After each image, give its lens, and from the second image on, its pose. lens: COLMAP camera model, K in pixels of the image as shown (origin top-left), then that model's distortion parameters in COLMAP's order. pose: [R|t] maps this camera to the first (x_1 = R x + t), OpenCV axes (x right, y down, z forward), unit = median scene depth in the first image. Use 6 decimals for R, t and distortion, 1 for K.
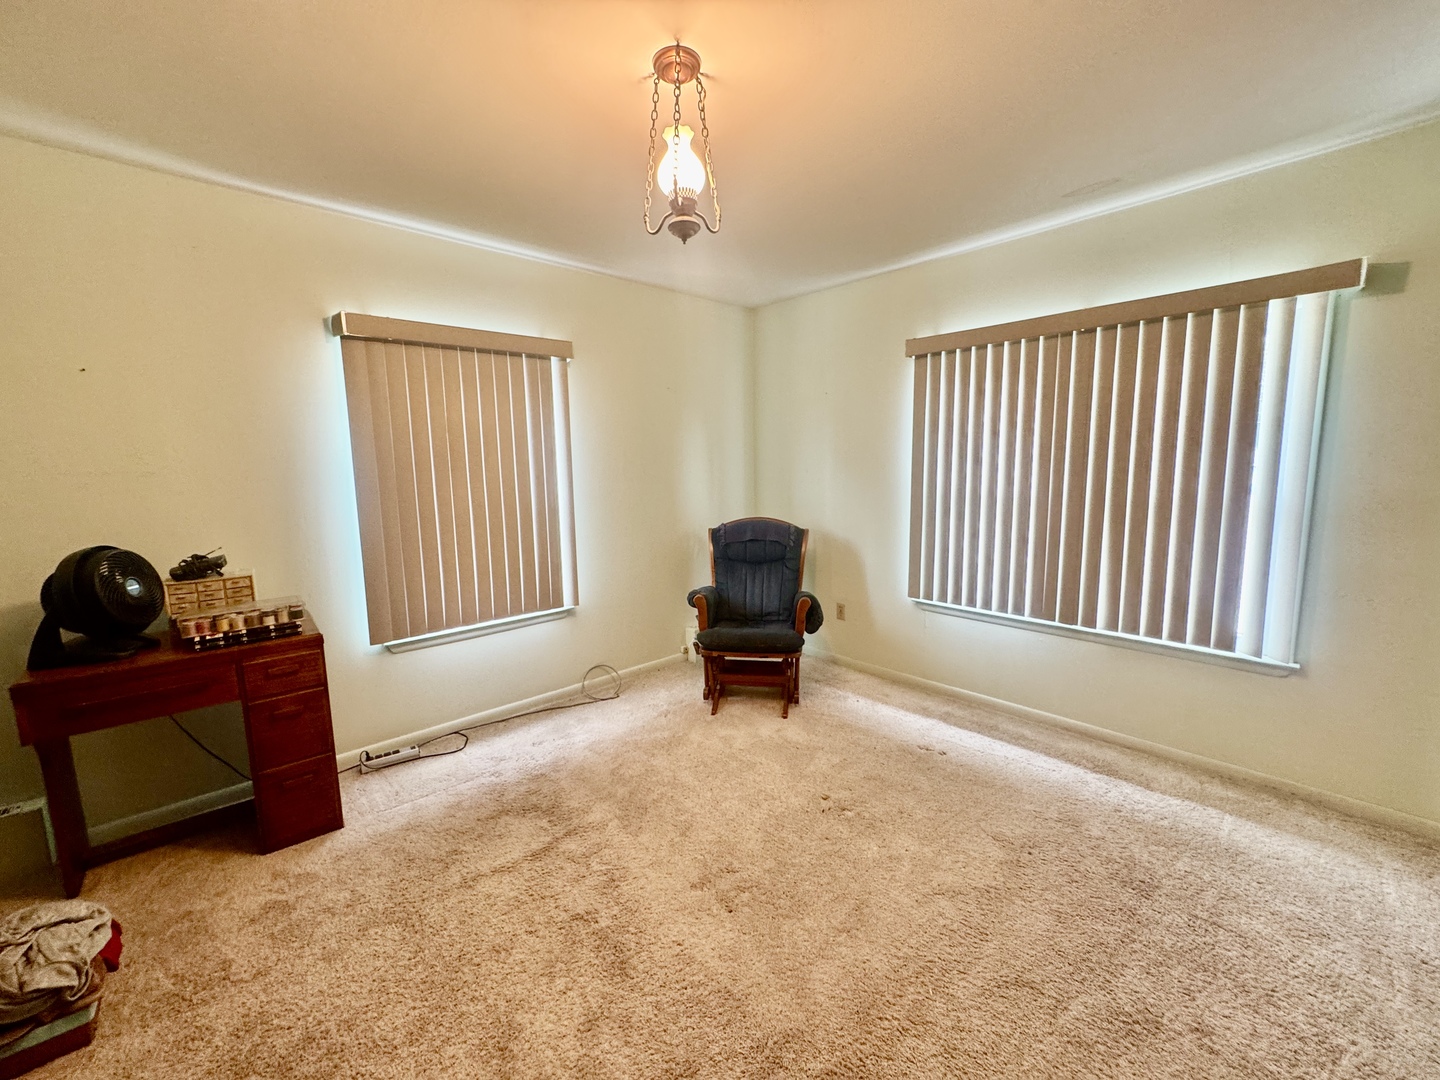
lens RADIAL K [[575.5, 0, 720.3], [0, 575.5, 535.6], [0, 0, 1]] dist [-0.003742, 0.000574]
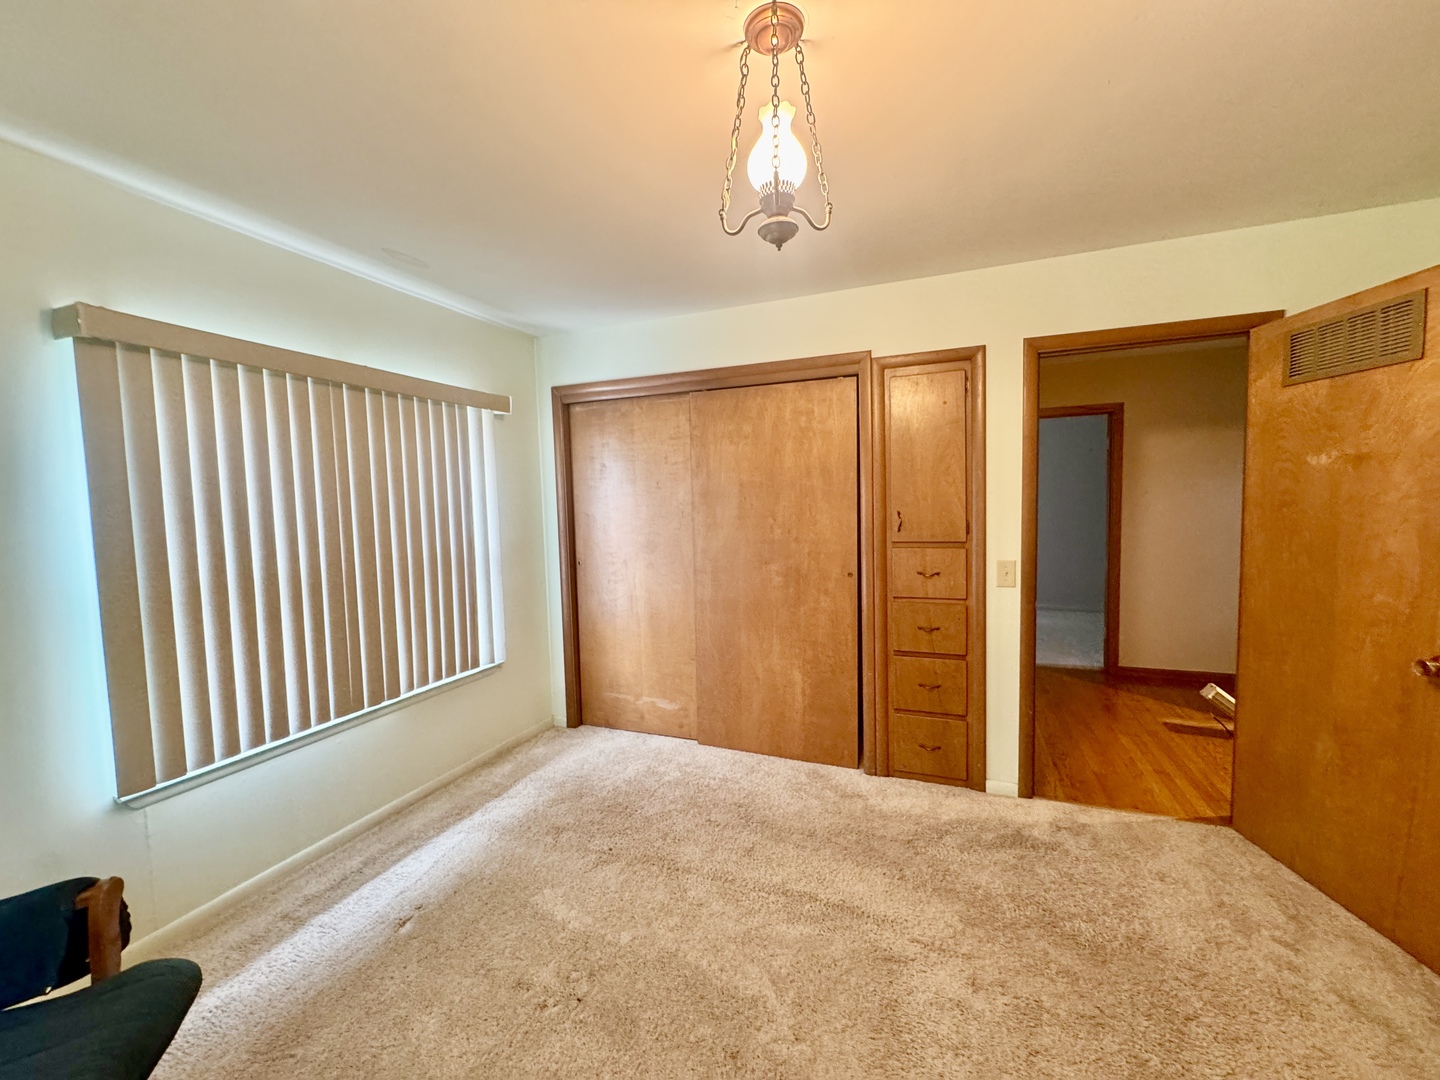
lens RADIAL K [[575.5, 0, 721.5], [0, 575.5, 540.7], [0, 0, 1]] dist [-0.003742, 0.000574]
pose [[-0.418338, -0.028549, 0.907842, -0.497744], [0.154041, 0.982797, 0.101889, -0.123127], [-0.895134, 0.182469, -0.406744, 0.952078]]
